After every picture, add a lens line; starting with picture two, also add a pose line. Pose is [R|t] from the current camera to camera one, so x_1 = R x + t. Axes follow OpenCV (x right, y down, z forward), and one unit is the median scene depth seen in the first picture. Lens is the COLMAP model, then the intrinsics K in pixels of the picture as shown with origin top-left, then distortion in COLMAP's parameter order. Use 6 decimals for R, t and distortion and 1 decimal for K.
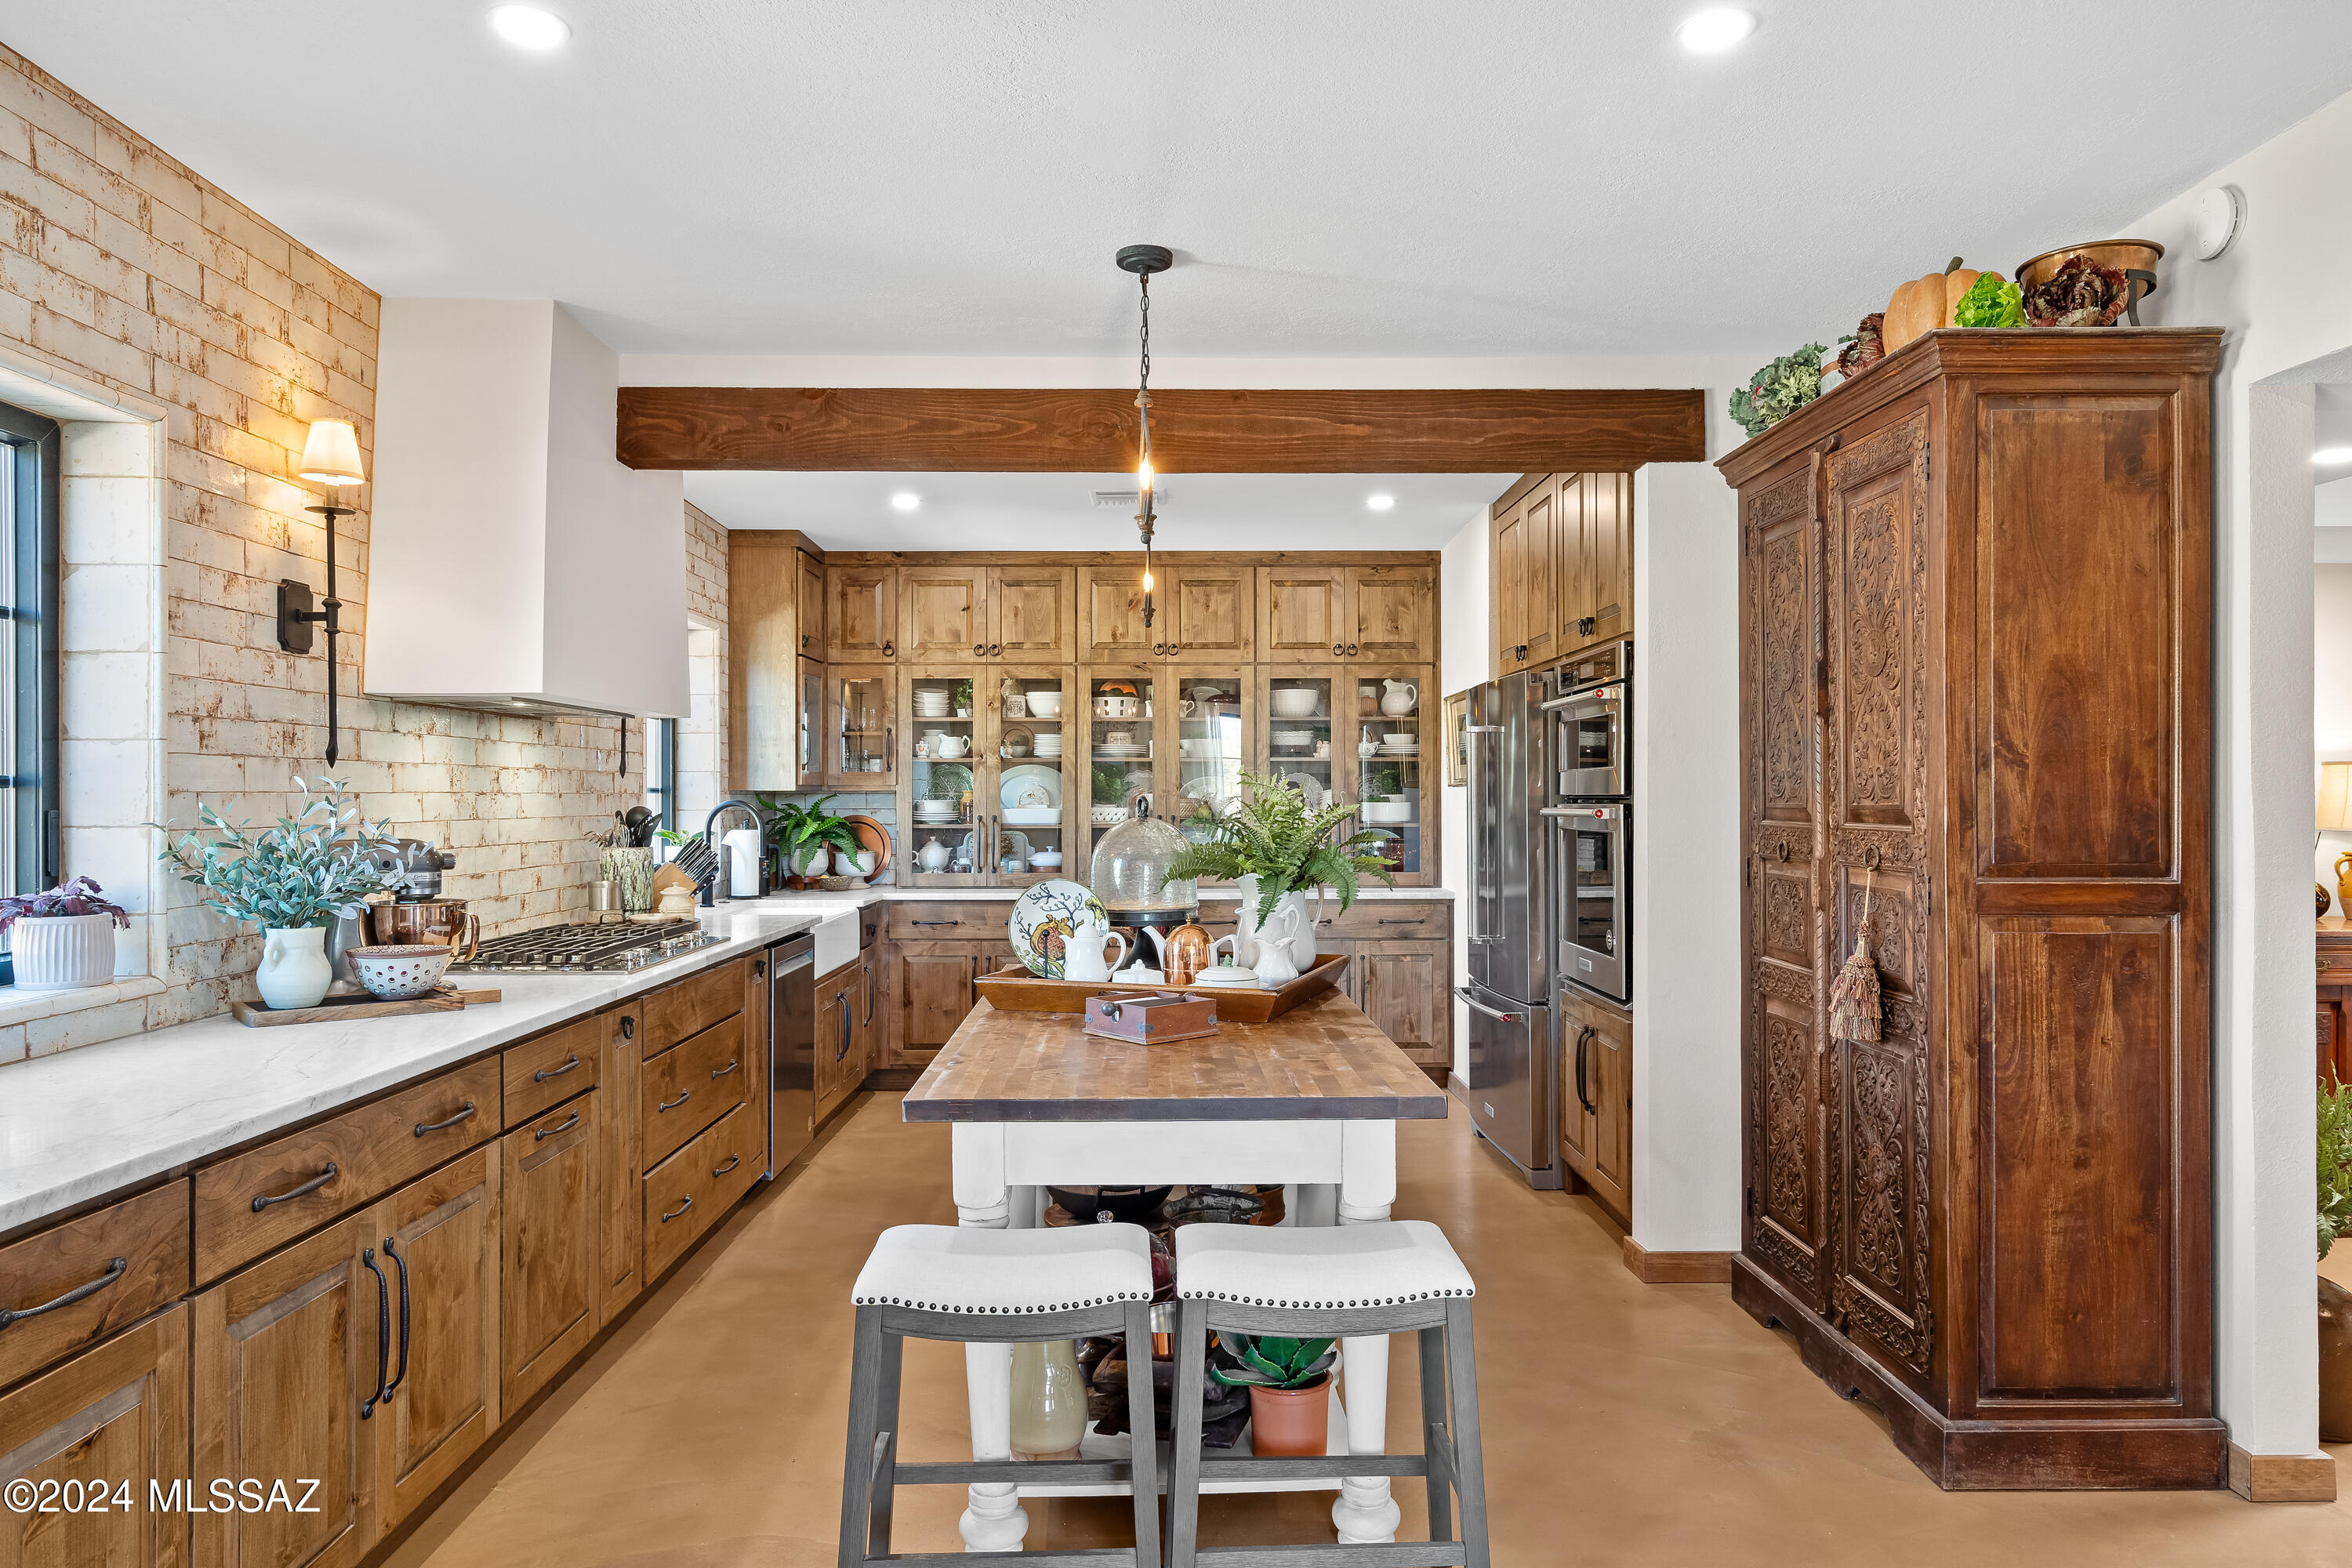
lens RADIAL K [[1497.3, 0, 1180.9], [0, 1497.3, 772.2], [0, 0, 1]] dist [0.006139, 0.005091]
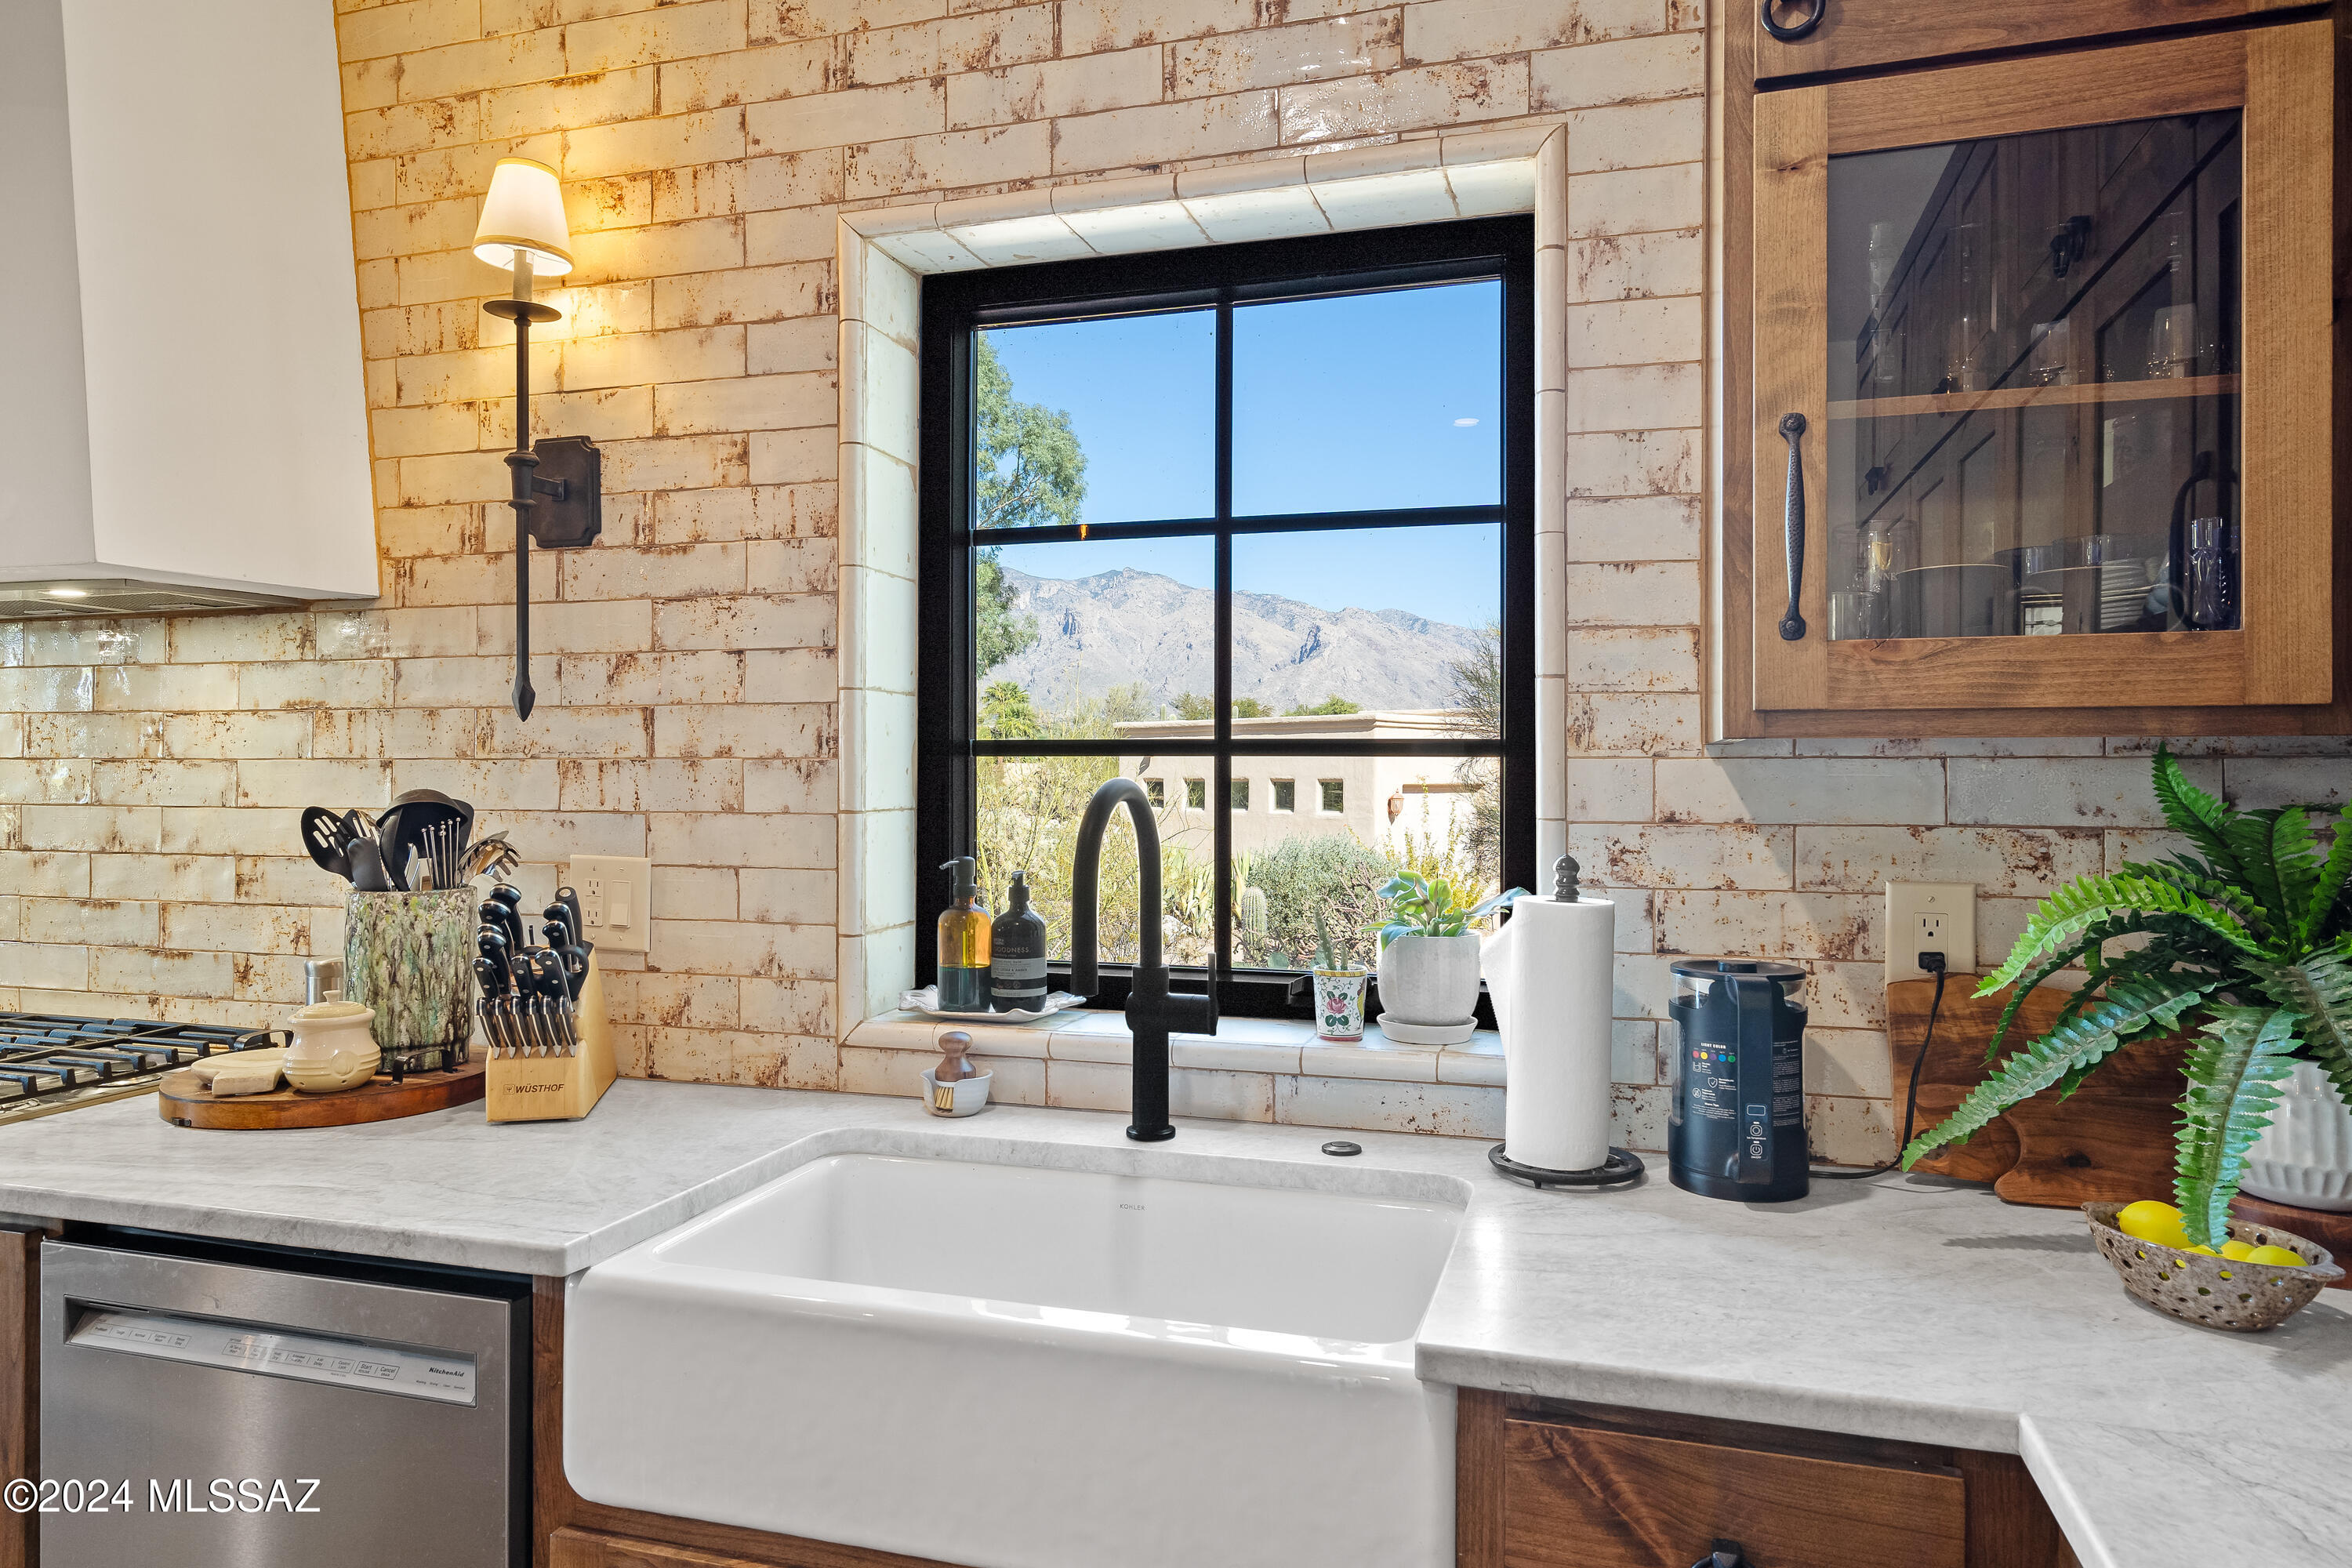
lens RADIAL K [[1497.3, 0, 1180.9], [0, 1497.3, 772.2], [0, 0, 1]] dist [0.006139, 0.005091]
pose [[-0.303106, 0.001253, -0.952956, -0.044962], [0.013488, 0.999905, -0.002975, 0.026538], [0.952861, -0.013755, -0.303094, 1.595794]]
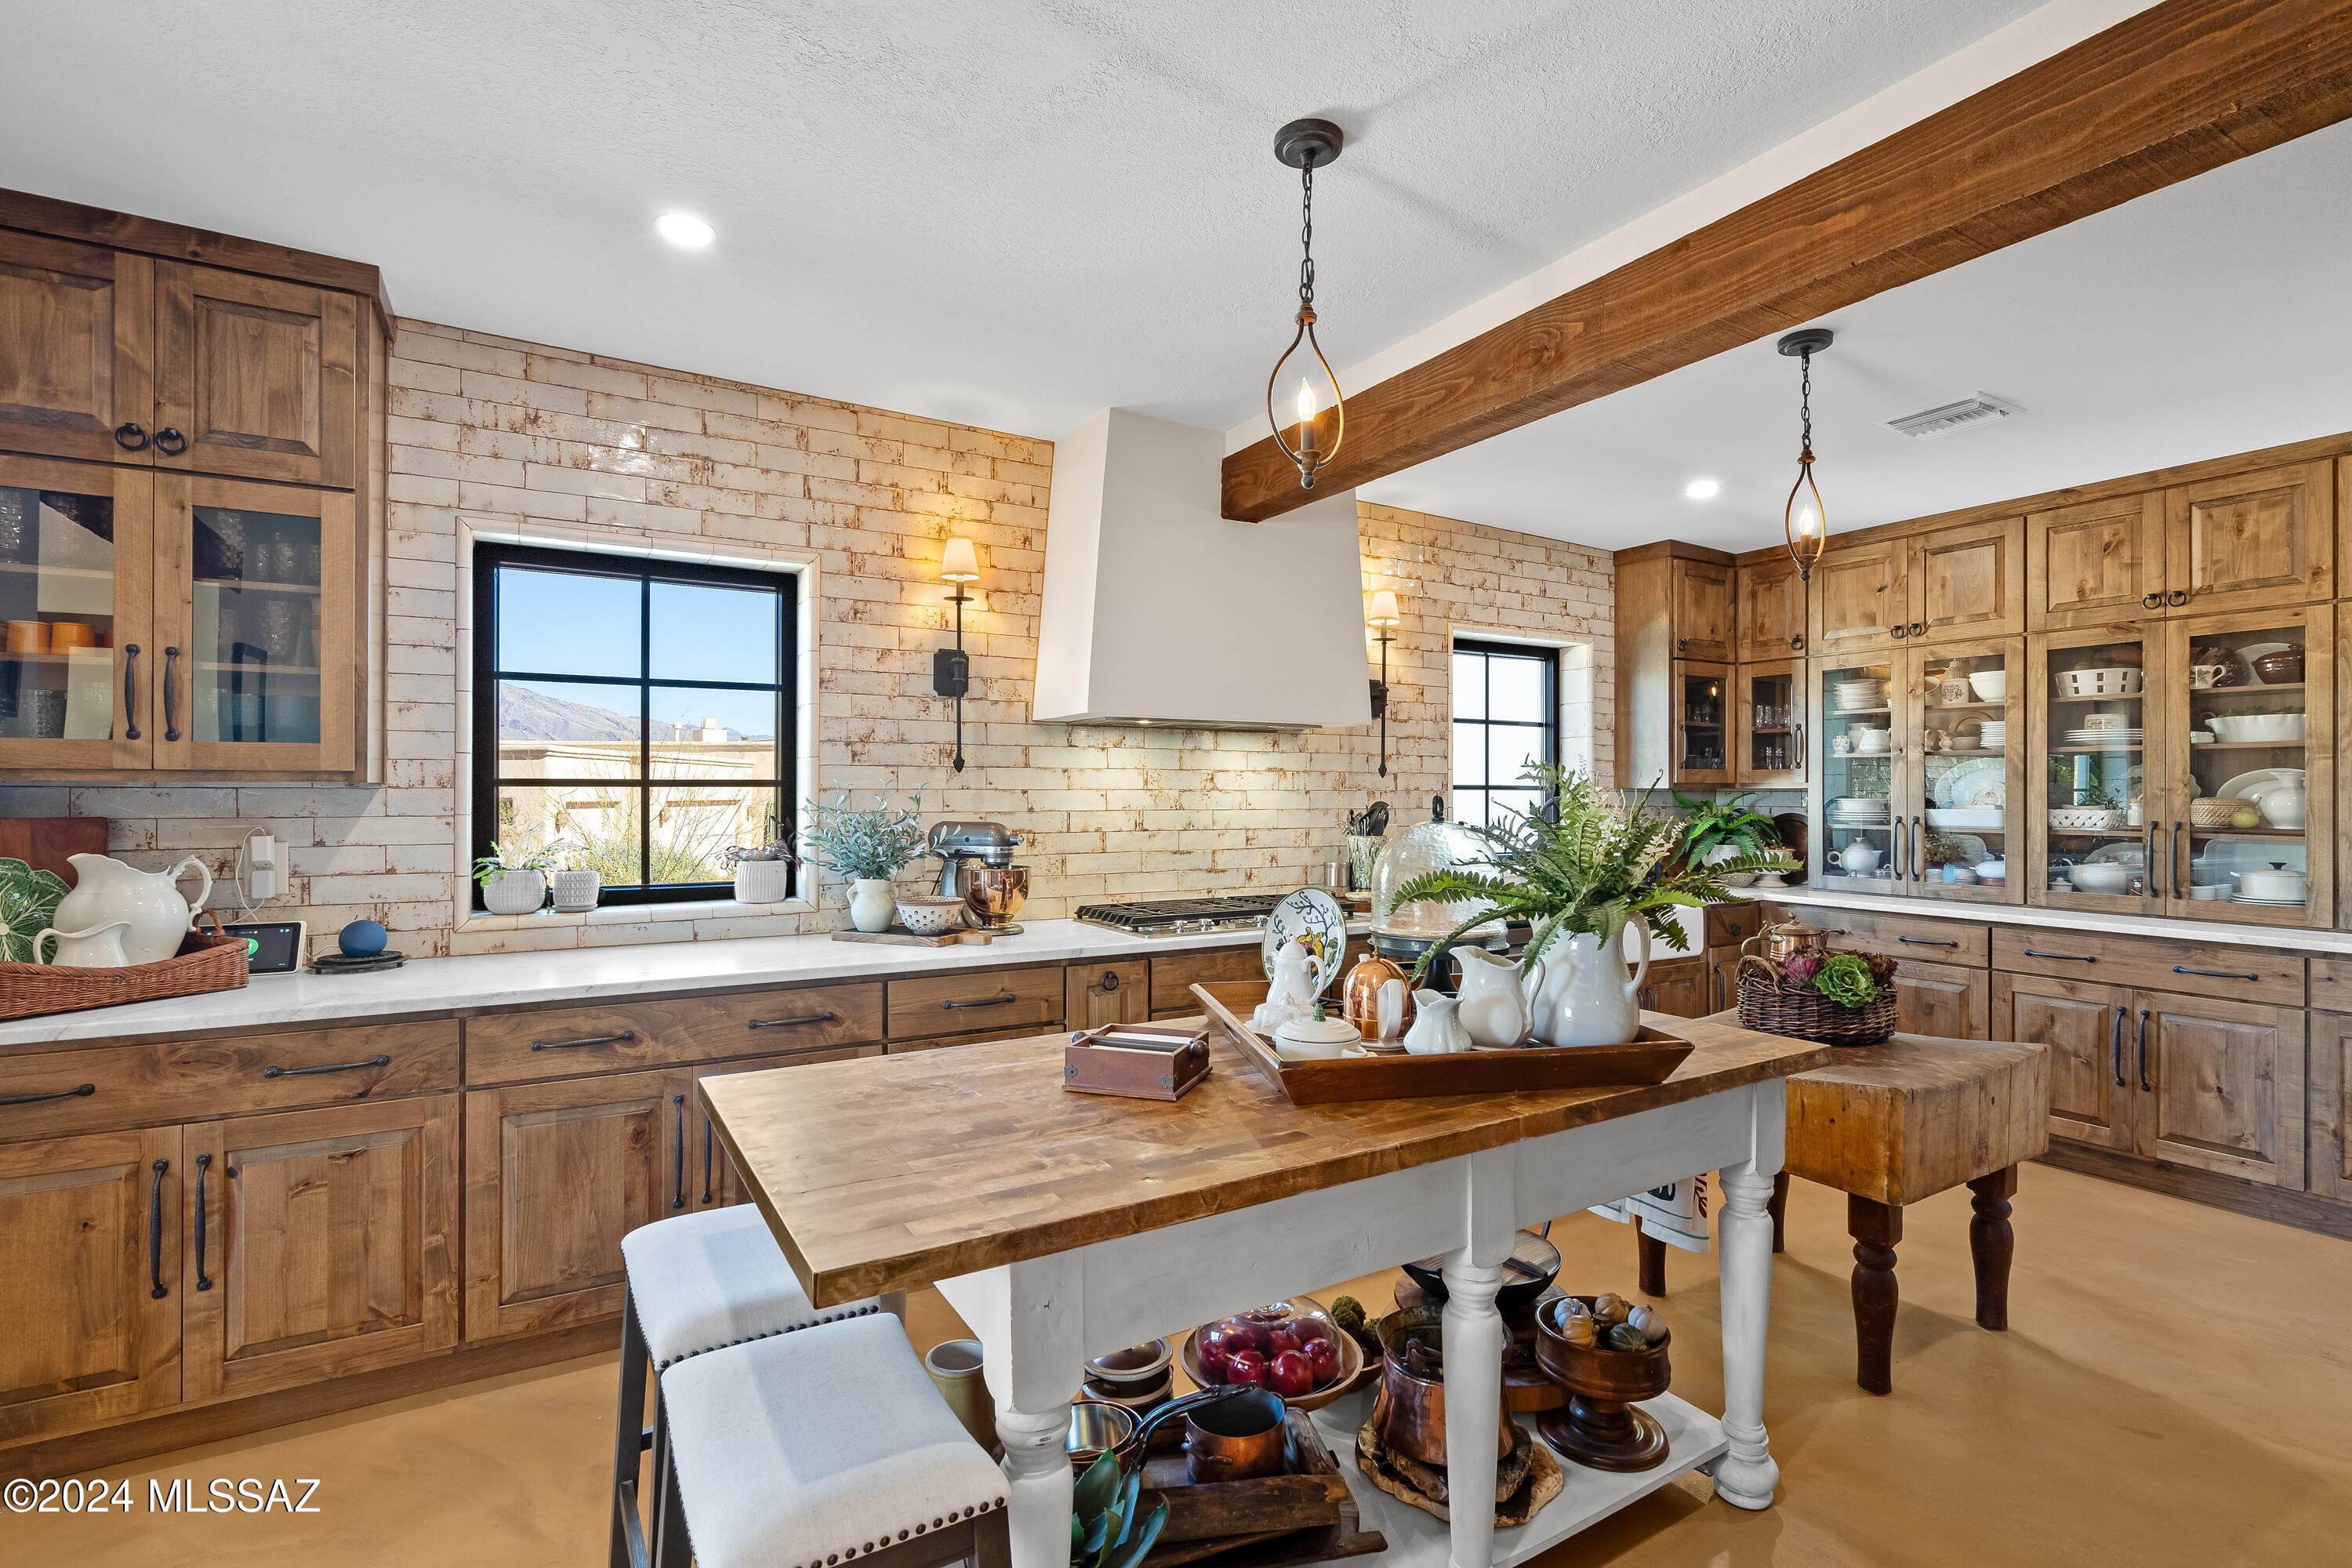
lens RADIAL K [[1083.7, 0, 1178.3], [0, 1083.7, 779.4], [0, 0, 1]] dist [-0.003255, 0.000520]
pose [[0.494385, -0.007344, -0.869212, 0.374389], [0.010674, 0.999940, -0.002377, 0.006646], [0.869178, -0.008102, 0.494434, 0.526439]]
